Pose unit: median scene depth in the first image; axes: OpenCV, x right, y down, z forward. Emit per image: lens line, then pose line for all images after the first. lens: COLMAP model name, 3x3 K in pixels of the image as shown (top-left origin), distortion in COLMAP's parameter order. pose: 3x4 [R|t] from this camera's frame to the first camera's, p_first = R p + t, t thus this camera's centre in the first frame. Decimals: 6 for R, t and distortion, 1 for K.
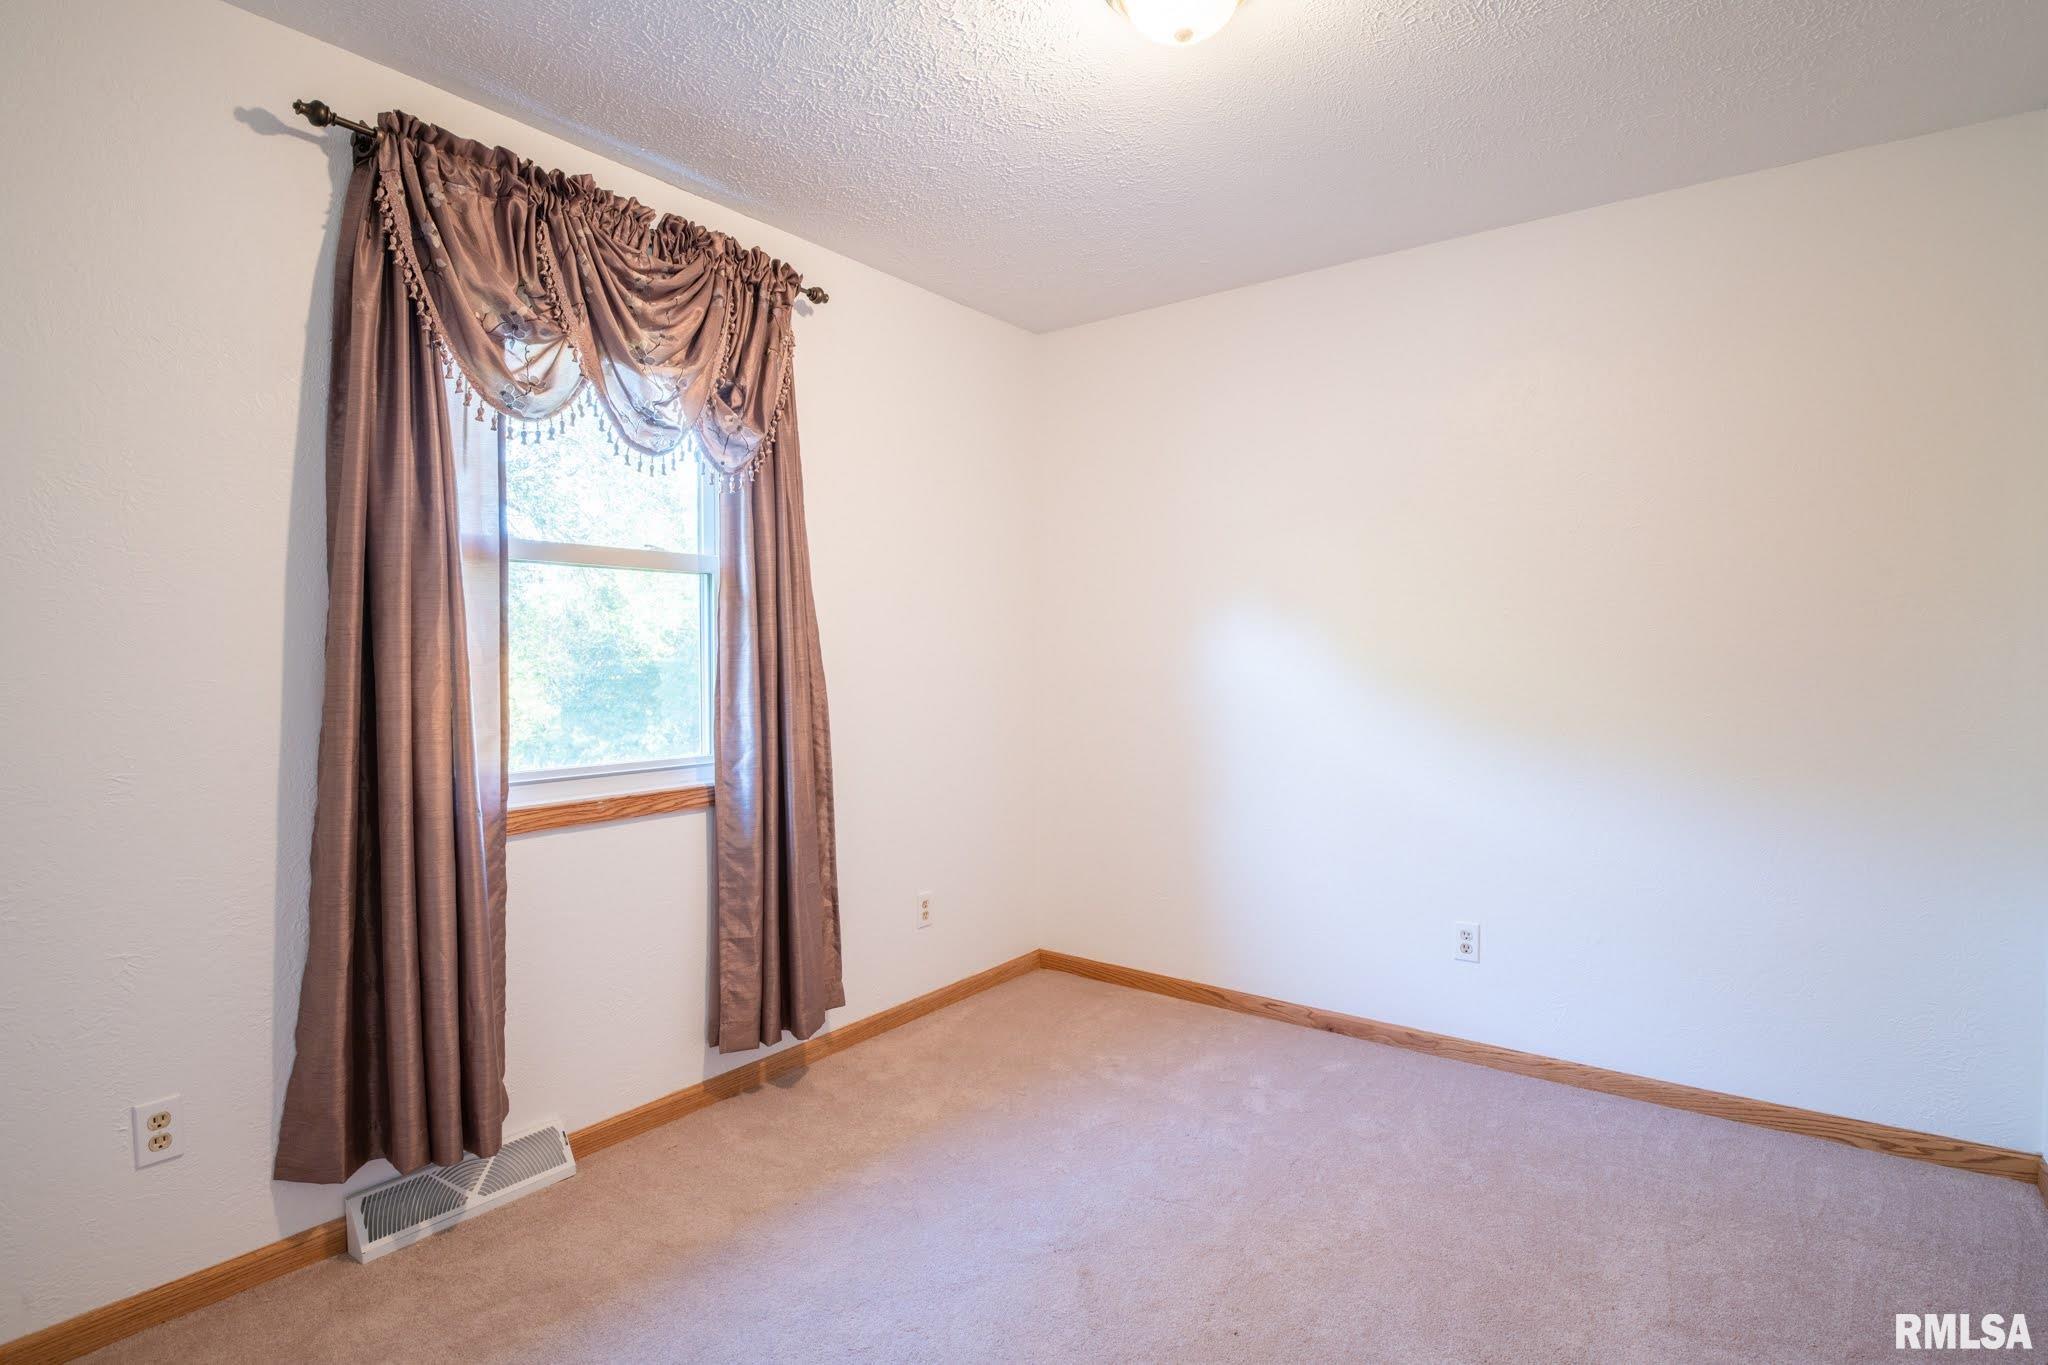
lens RADIAL K [[1011.2, 0, 1035.5], [0, 1011.2, 679.1], [0, 0, 1]] dist [-0.024227, -0.000775]
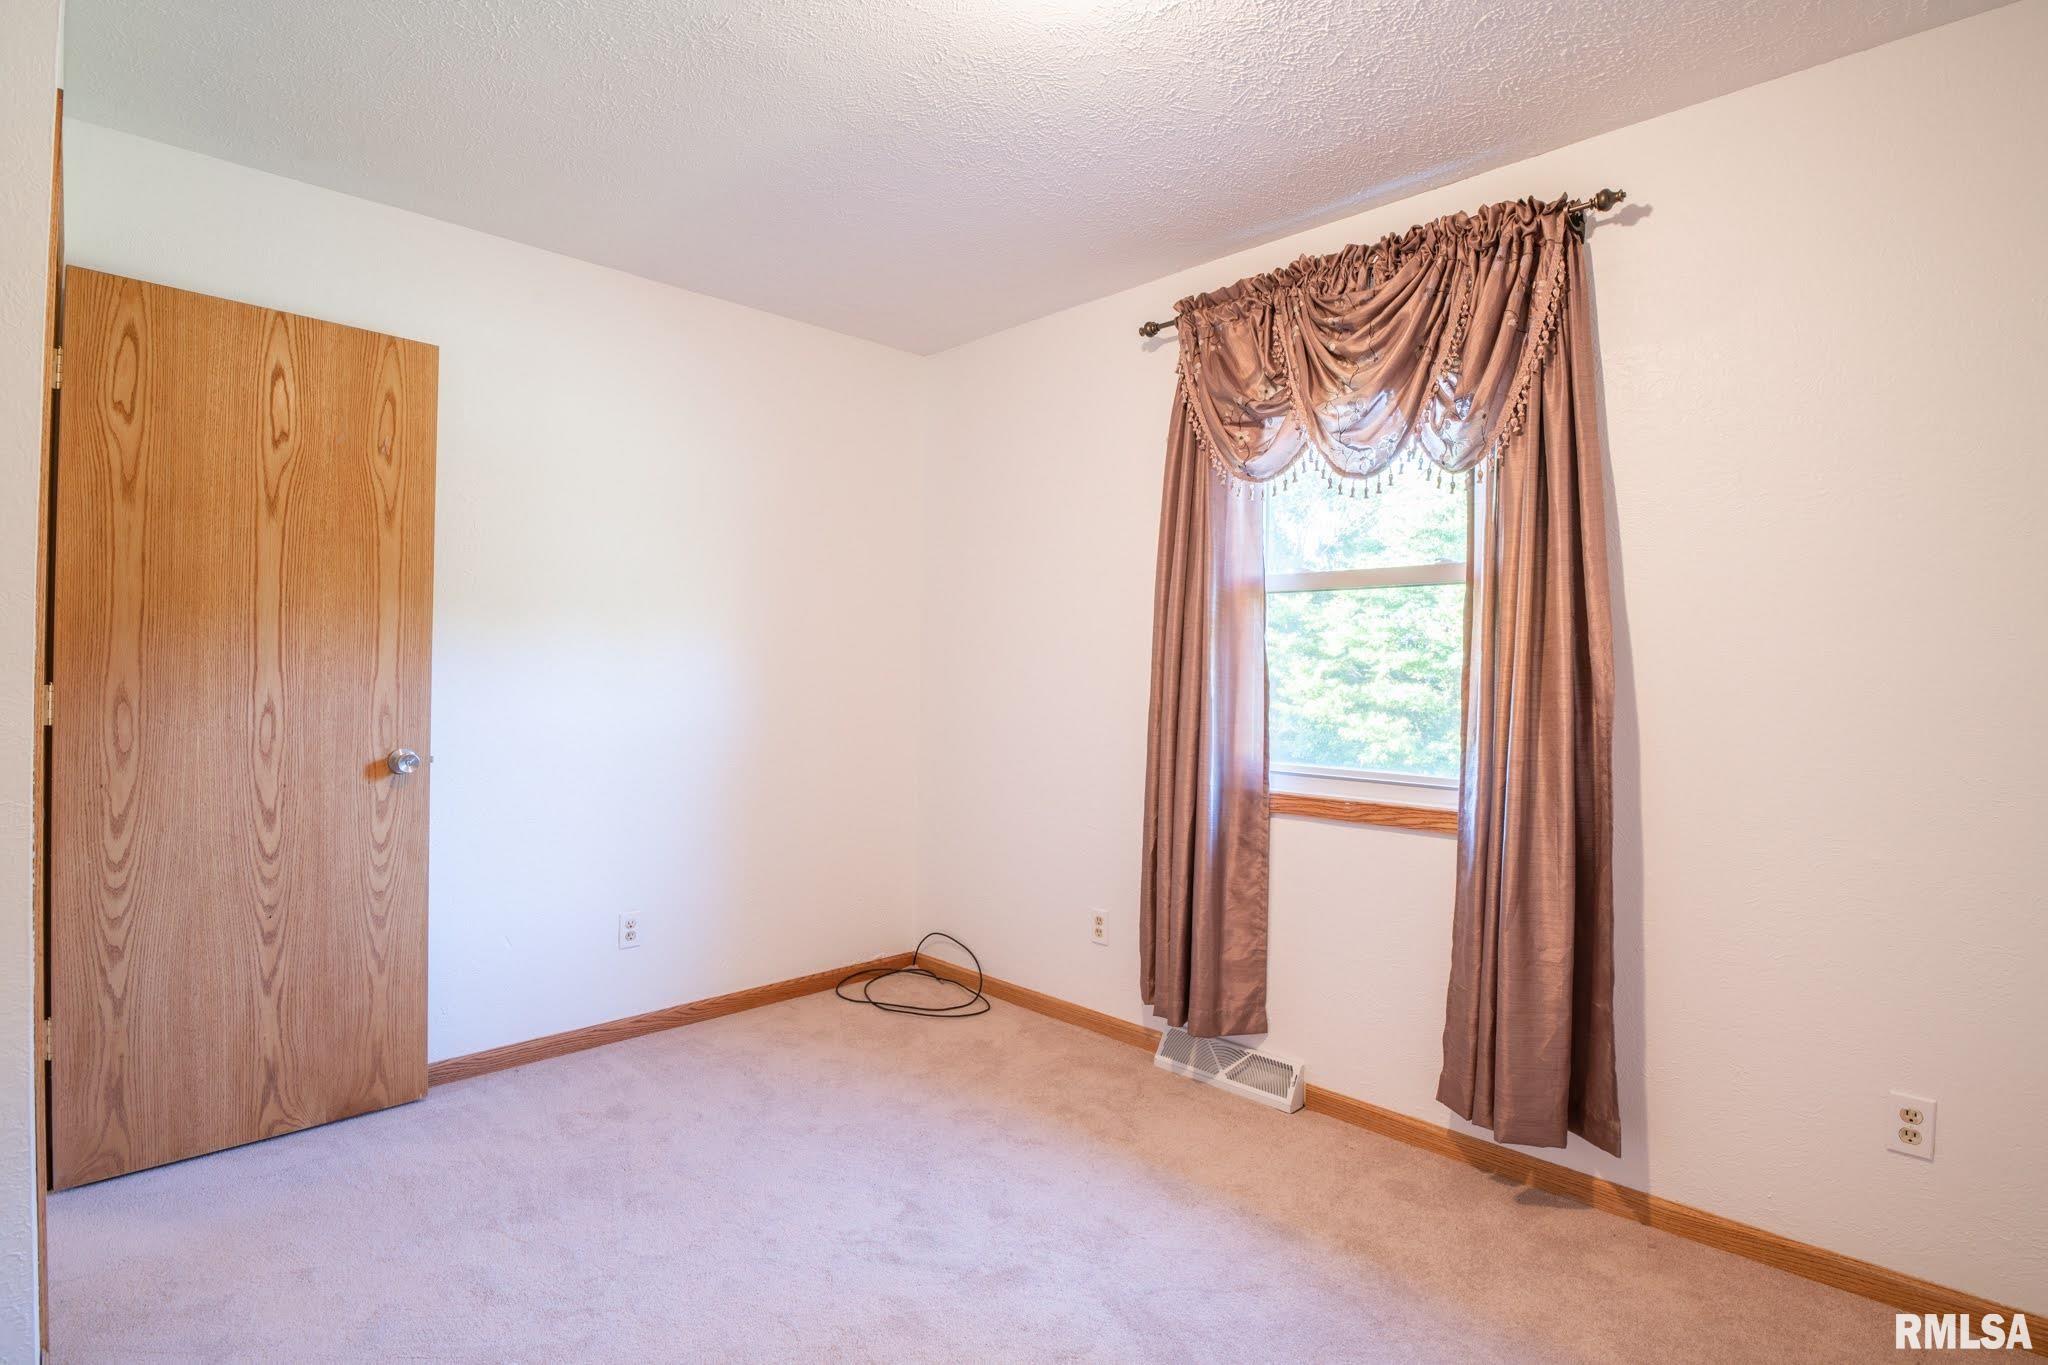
lens RADIAL K [[1014.7, 0, 1004.7], [0, 1014.7, 678.7], [0, 0, 1]] dist [-0.025689, -0.001551]
pose [[-0.174436, 0.012666, -0.984587, 0.751652], [-0.035120, 0.999201, 0.019076, -0.022661], [0.984042, 0.037906, -0.173851, 0.861096]]
